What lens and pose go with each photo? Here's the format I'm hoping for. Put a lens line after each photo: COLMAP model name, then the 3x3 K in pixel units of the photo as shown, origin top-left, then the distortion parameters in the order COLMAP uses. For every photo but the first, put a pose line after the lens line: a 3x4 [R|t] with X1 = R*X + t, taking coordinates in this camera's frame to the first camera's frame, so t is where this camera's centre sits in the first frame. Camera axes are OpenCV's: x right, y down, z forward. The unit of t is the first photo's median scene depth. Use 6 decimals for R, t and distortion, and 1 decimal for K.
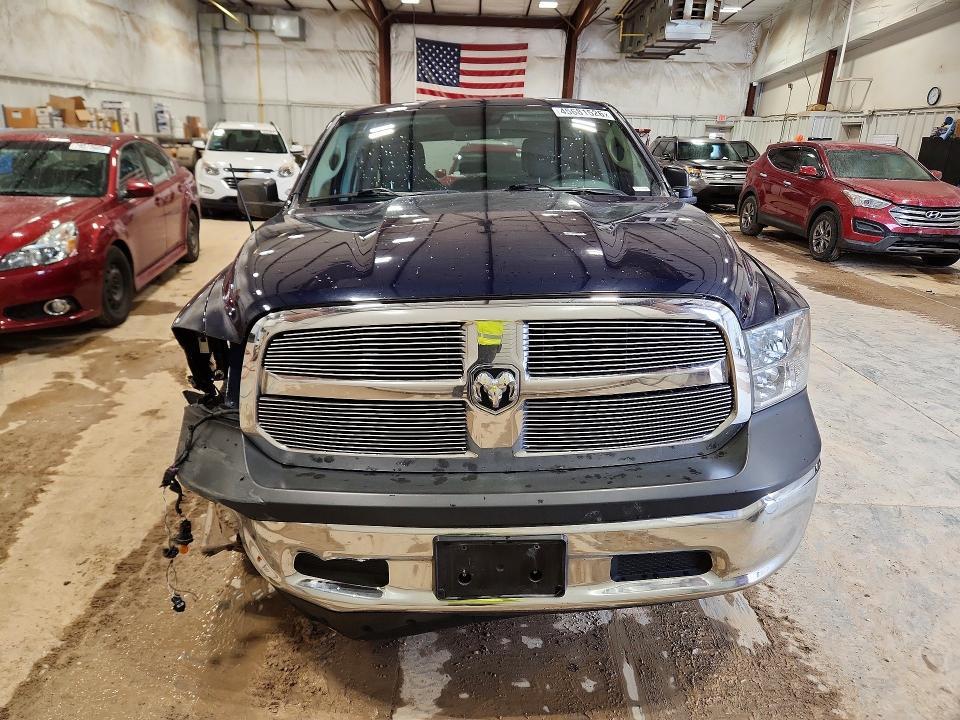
lens RADIAL K [[669.2, 0, 480.0], [0, 669.2, 360.0], [0, 0, 1]] dist [-0.002317, -0.001959]
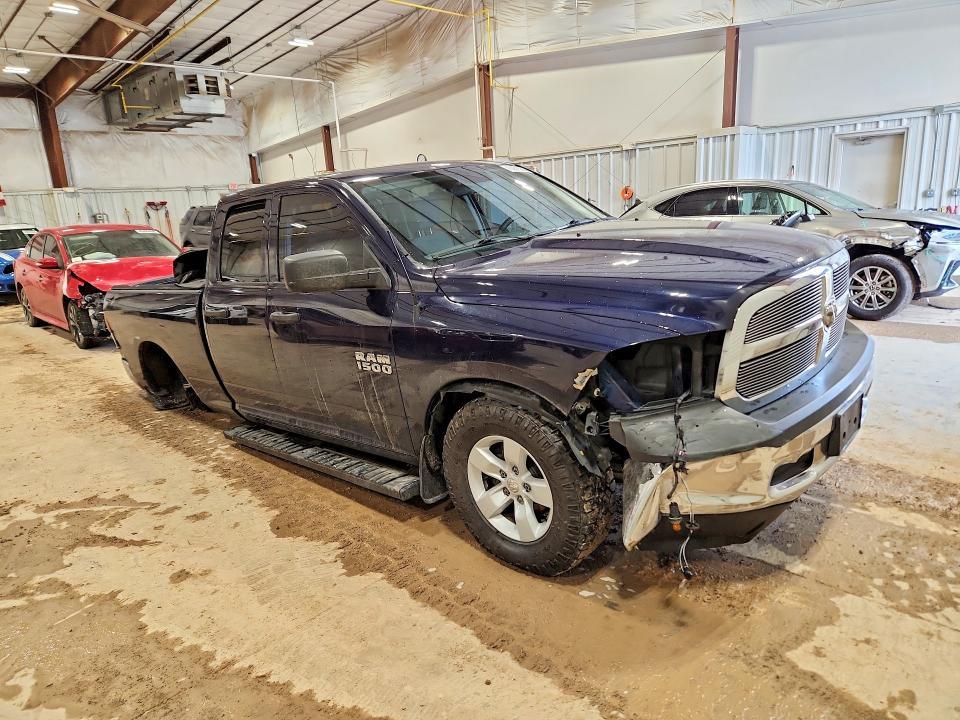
lens RADIAL K [[674.5, 0, 480.0], [0, 674.5, 360.0], [0, 0, 1]] dist [0.004343, -0.001437]
pose [[0.657465, -0.234075, 0.716204, -0.214832], [0.303831, 0.952179, 0.032285, -0.020794], [-0.689512, 0.196379, 0.697143, 0.052488]]
